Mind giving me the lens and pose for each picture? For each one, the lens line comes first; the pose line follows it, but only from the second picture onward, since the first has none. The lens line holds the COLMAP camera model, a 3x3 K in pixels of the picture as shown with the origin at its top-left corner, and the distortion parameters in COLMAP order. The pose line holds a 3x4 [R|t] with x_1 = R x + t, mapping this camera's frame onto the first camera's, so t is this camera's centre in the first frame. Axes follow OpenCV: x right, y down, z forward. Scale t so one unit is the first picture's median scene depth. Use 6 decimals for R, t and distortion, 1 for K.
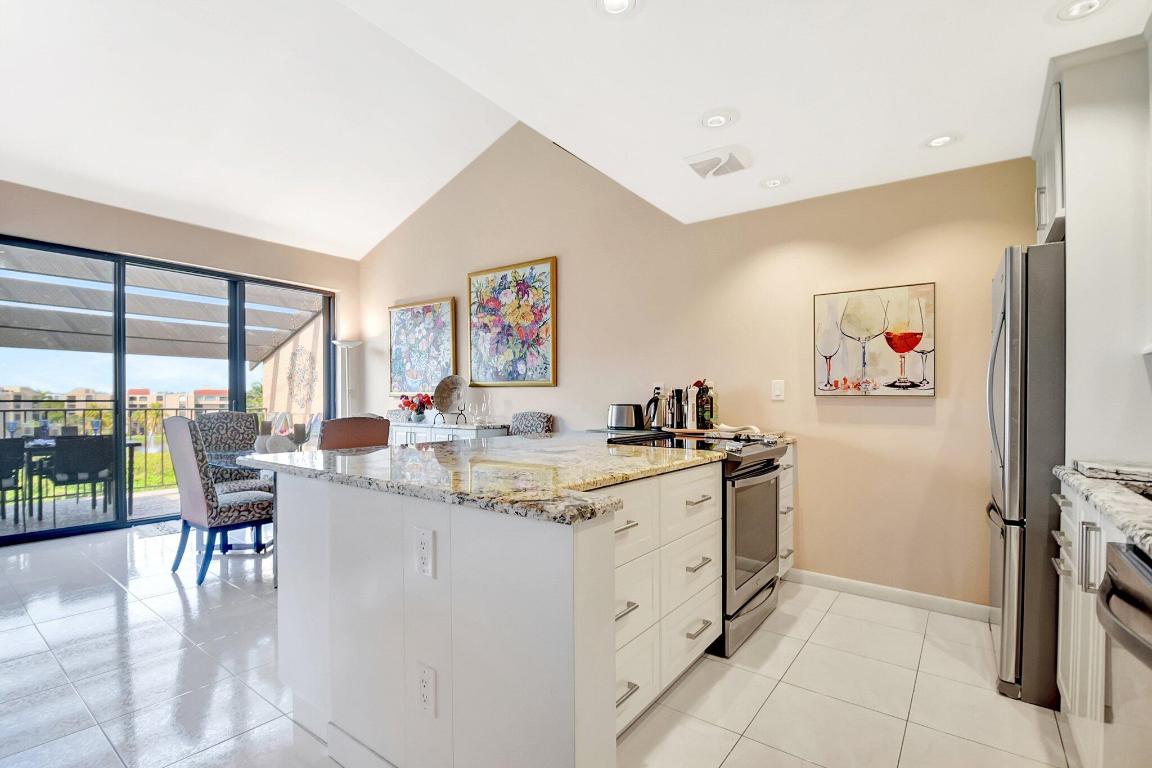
lens RADIAL K [[518.8, 0, 576.9], [0, 518.8, 389.4], [0, 0, 1]] dist [-0.002826, -0.001868]
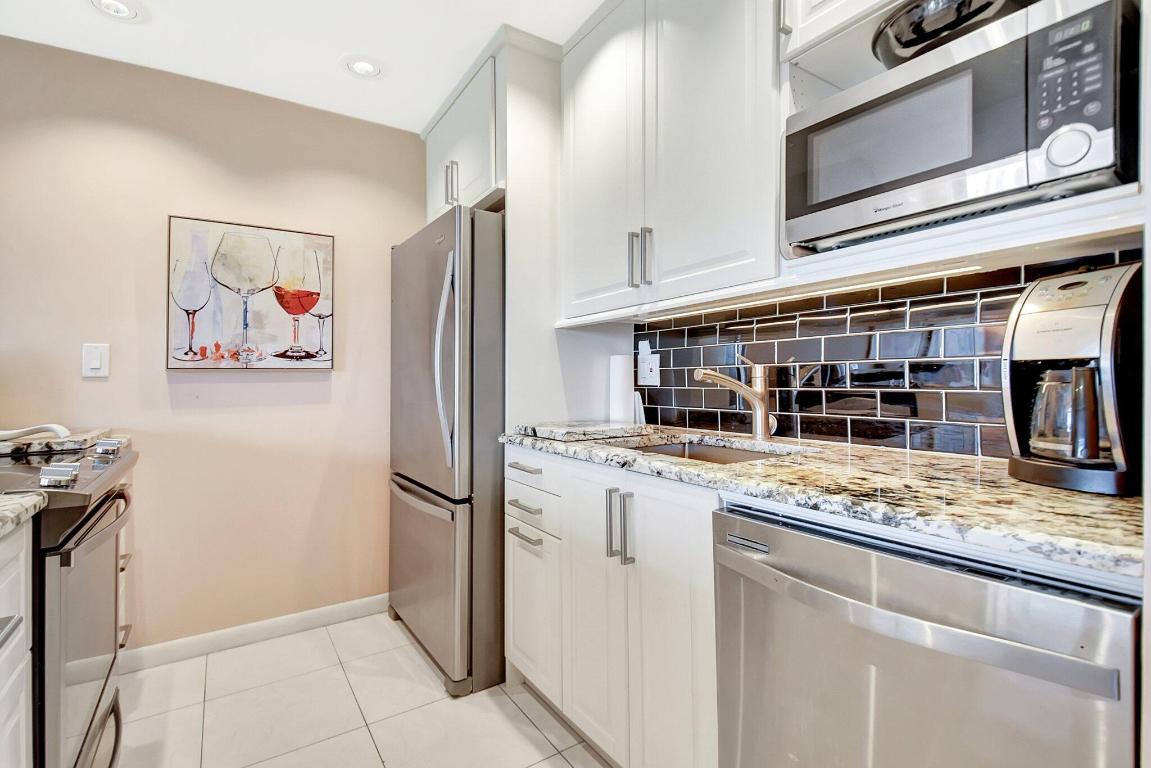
lens RADIAL K [[518.4, 0, 572.1], [0, 518.4, 360.7], [0, 0, 1]] dist [-0.002826, -0.001868]
pose [[0.341785, 0.019019, 0.939586, 0.024907], [0.001084, 0.999787, -0.020631, 0.017245], [-0.939778, 0.008070, 0.341692, 0.328231]]
